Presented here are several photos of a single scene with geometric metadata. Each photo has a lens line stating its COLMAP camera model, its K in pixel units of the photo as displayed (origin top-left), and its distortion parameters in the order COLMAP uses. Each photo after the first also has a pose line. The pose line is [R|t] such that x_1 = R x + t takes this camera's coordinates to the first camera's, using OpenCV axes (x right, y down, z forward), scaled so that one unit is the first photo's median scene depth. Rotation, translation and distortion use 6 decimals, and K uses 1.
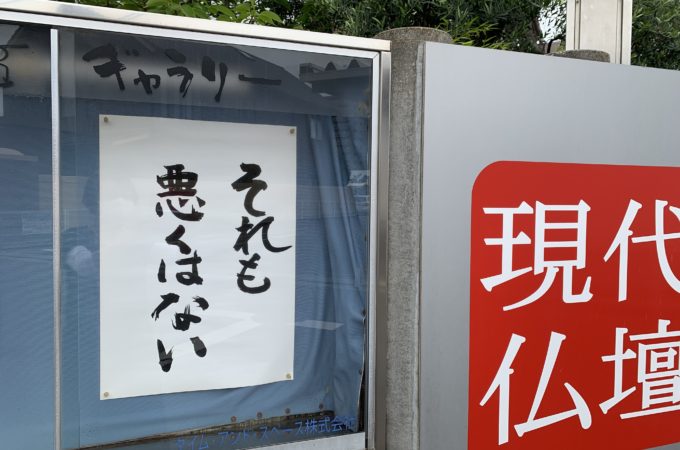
lens RADIAL K [[518.0, 0, 335.4], [0, 518.0, 223.9], [0, 0, 1]] dist [0.018951, -0.013602]
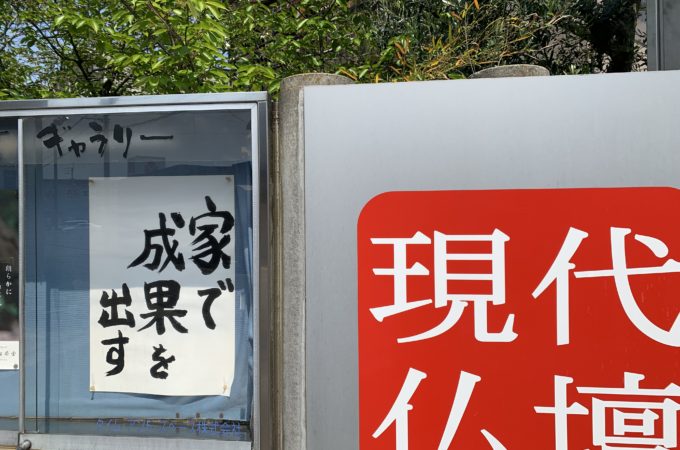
lens RADIAL K [[518.0, 0, 341.5], [0, 518.0, 223.4], [0, 0, 1]] dist [0.018951, -0.013602]
pose [[0.902881, -0.015852, -0.429599, 0.667432], [-0.005543, 0.998808, -0.048504, -0.010539], [0.429855, 0.046175, 0.901716, 0.059472]]
